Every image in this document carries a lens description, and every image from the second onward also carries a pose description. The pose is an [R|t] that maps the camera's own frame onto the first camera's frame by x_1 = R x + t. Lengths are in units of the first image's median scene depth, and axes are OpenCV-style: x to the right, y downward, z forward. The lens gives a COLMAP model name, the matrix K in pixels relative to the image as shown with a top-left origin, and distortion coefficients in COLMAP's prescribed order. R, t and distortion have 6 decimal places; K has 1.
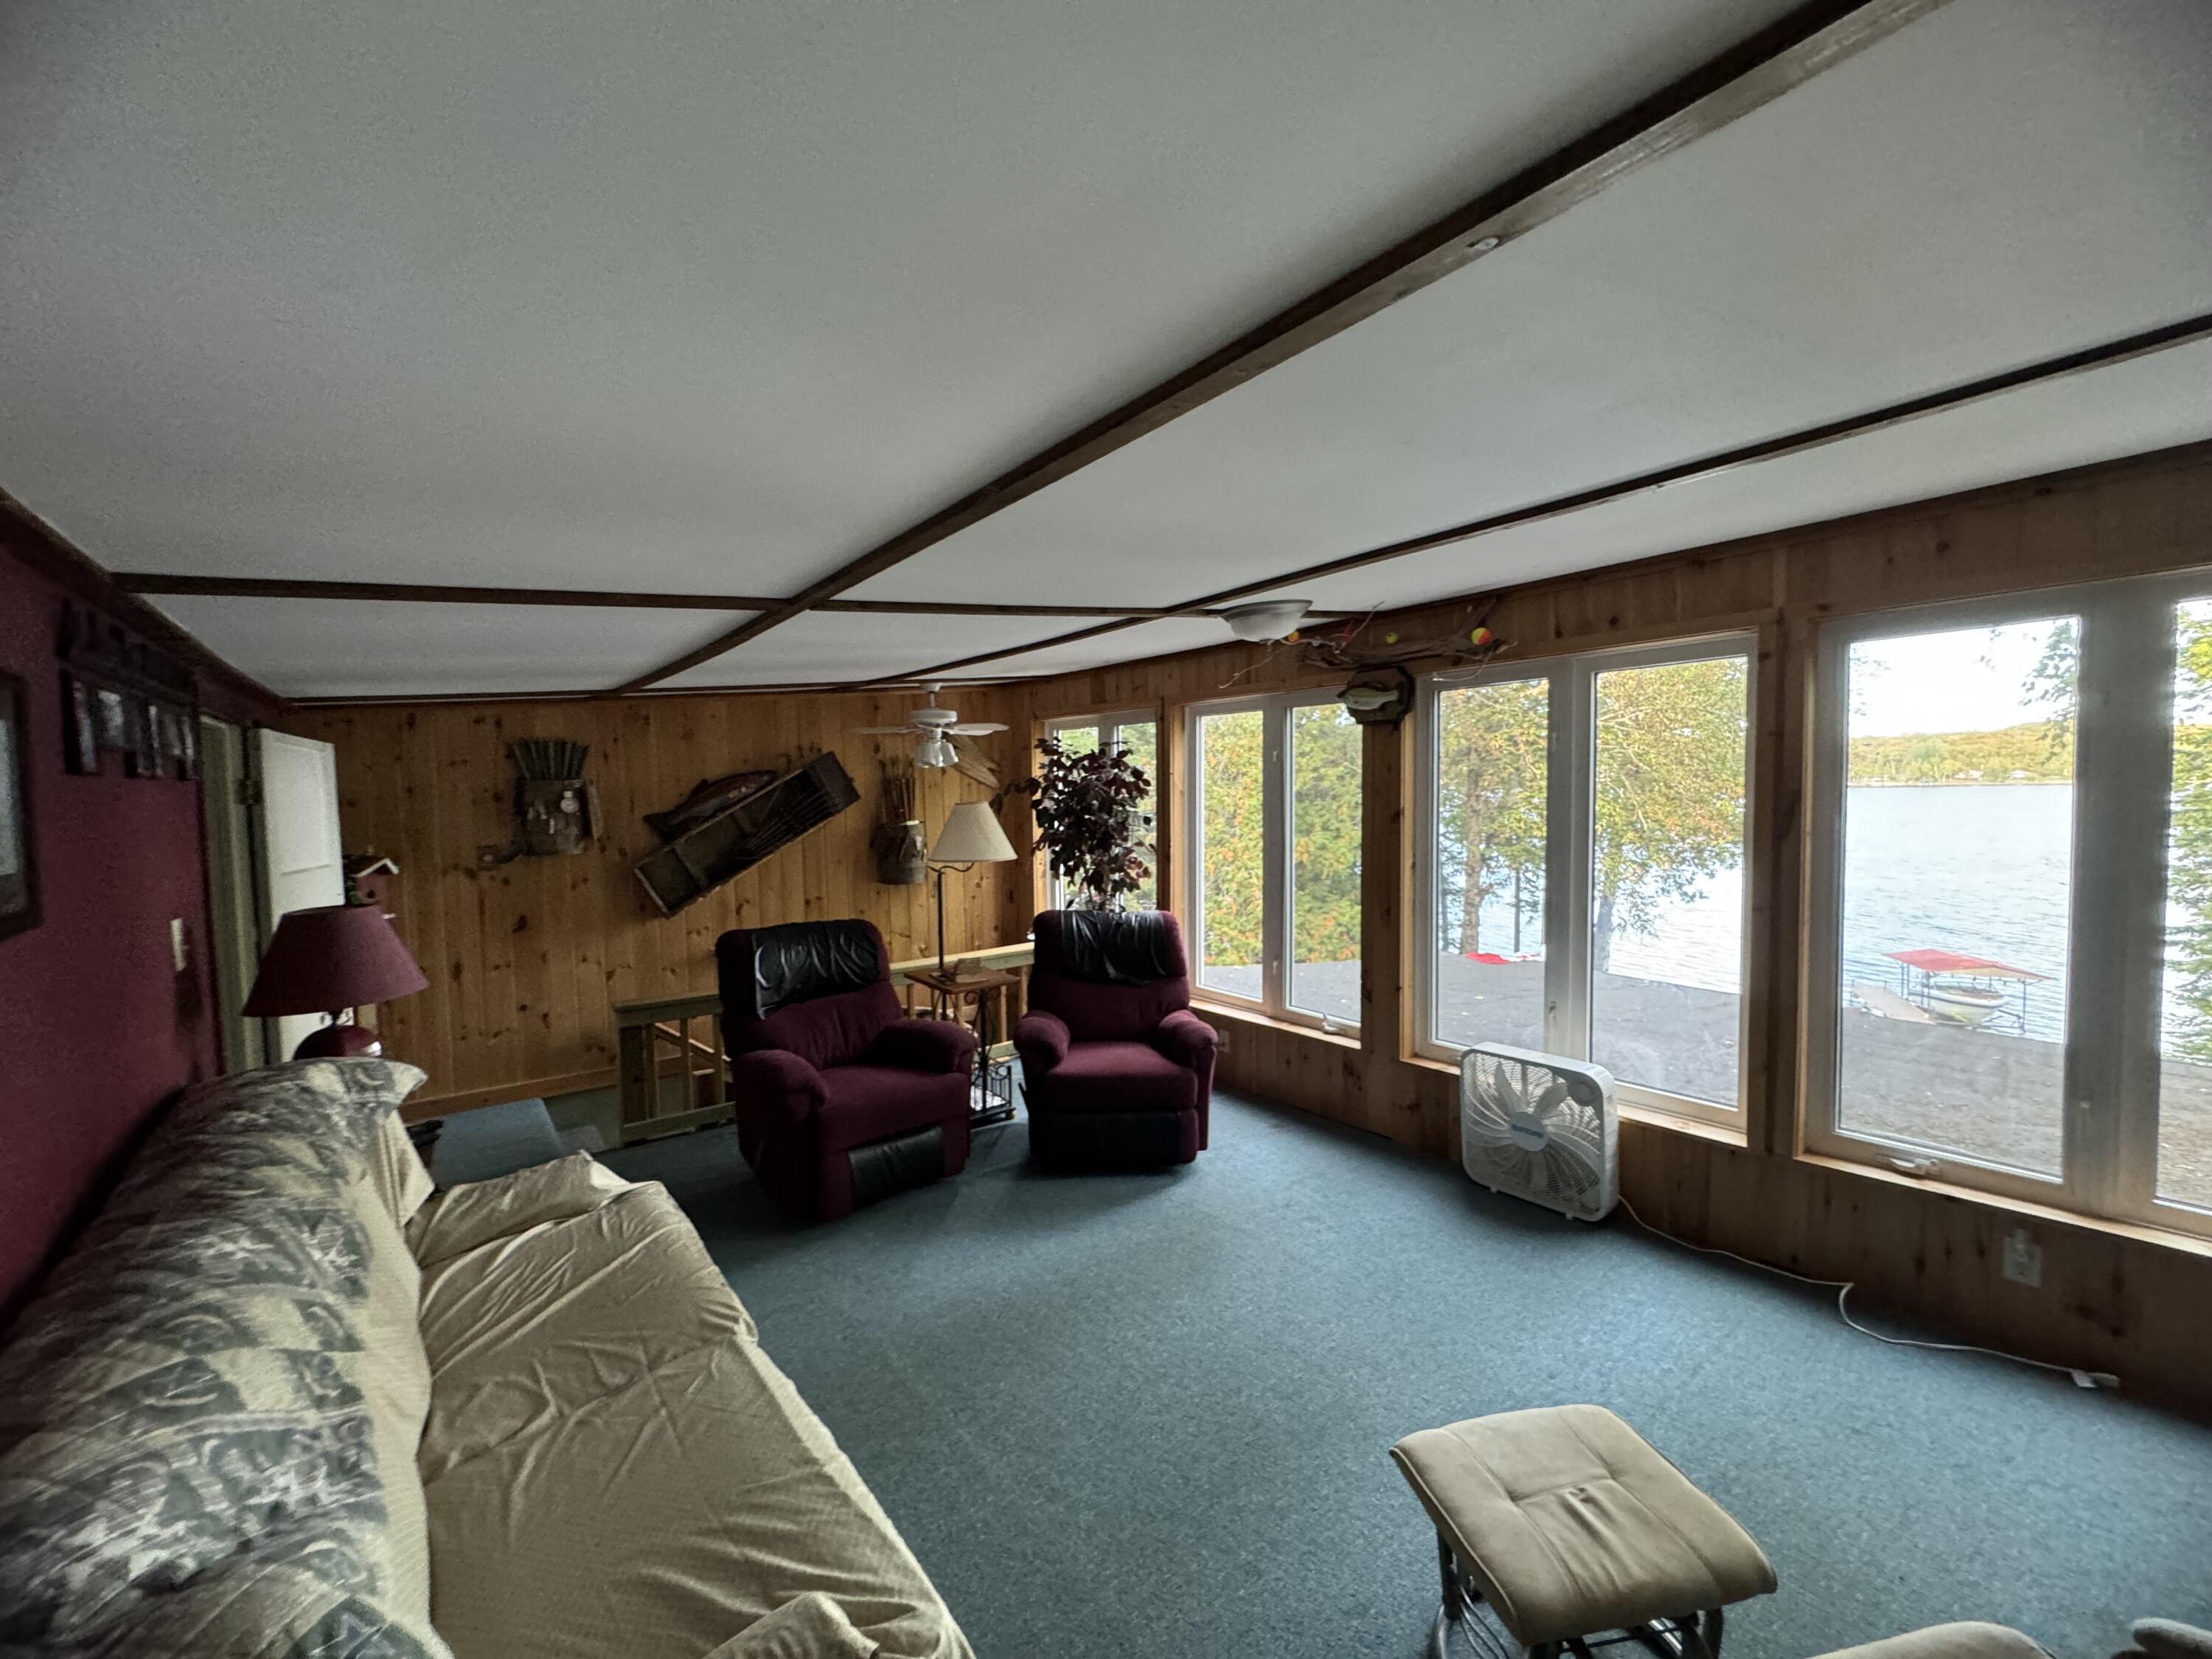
lens RADIAL K [[885.9, 0, 1106.2], [0, 885.9, 826.6], [0, 0, 1]] dist [-0.000829, -0.000101]
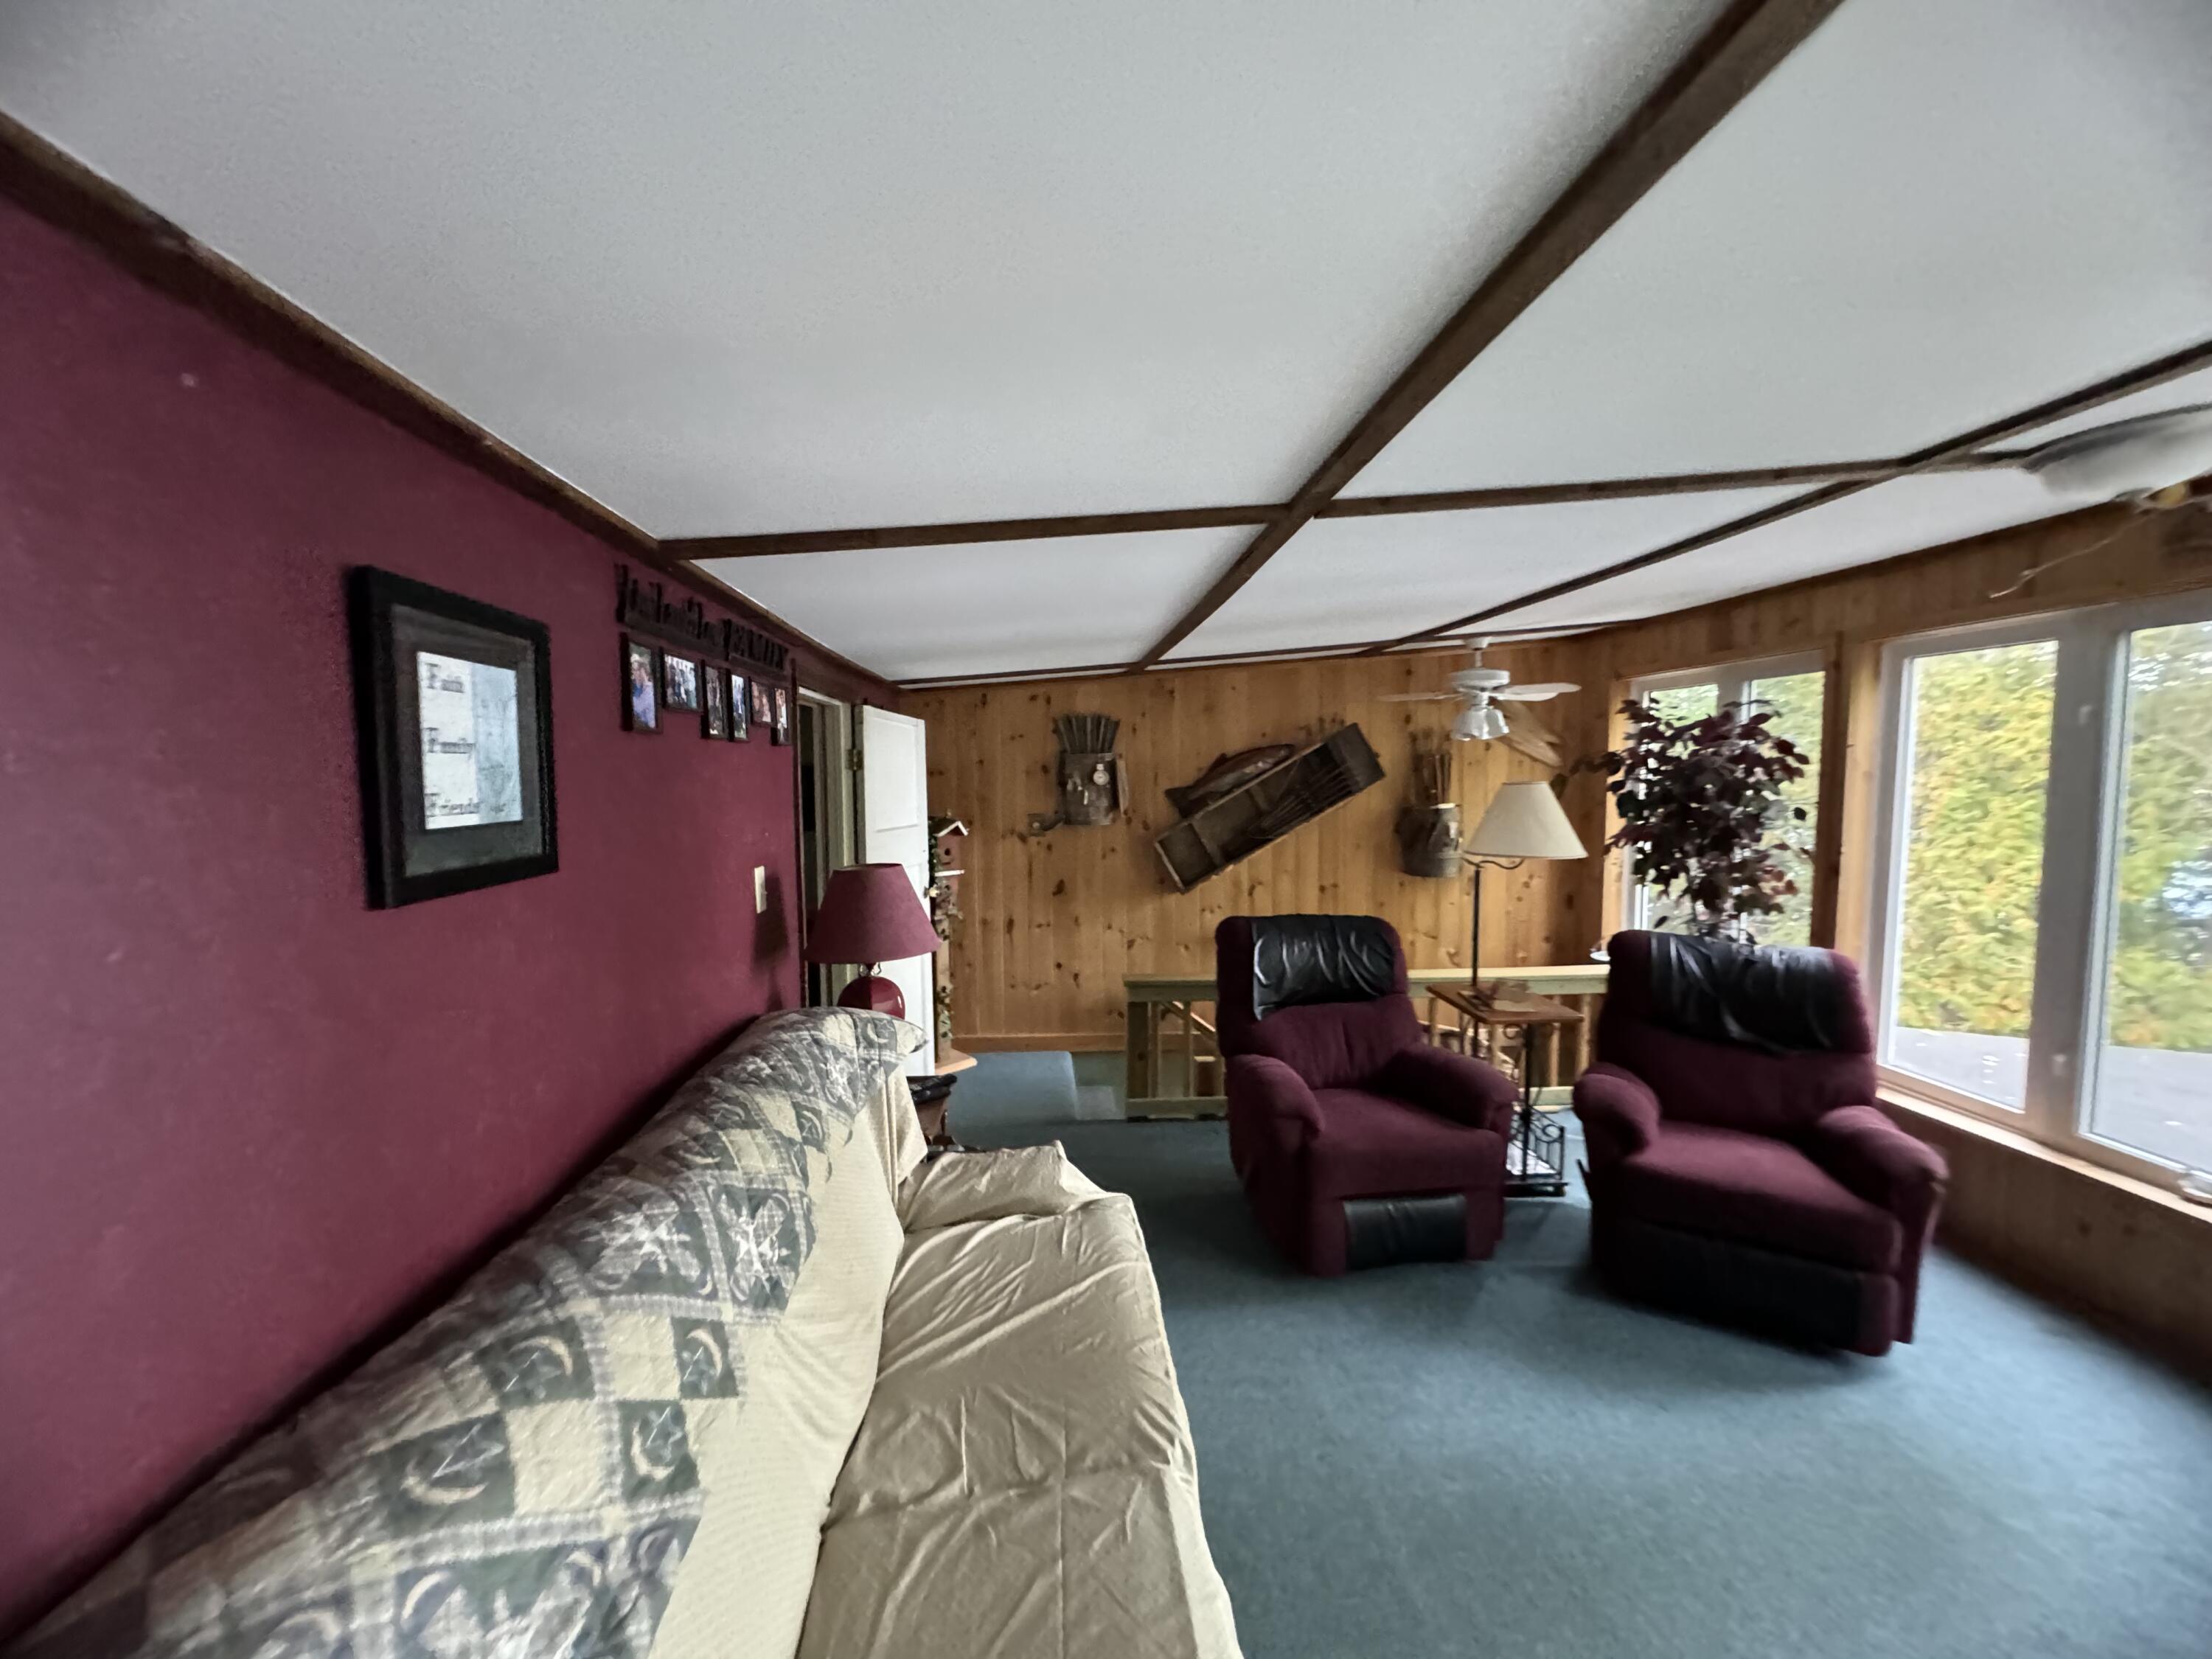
lens RADIAL K [[885.9, 0, 1106.2], [0, 885.9, 826.6], [0, 0, 1]] dist [-0.000829, -0.000101]
pose [[0.833851, 0.046324, -0.550042, -0.029846], [-0.035250, 0.998907, 0.030689, 0.001236], [0.550862, -0.006201, 0.834573, 0.148275]]
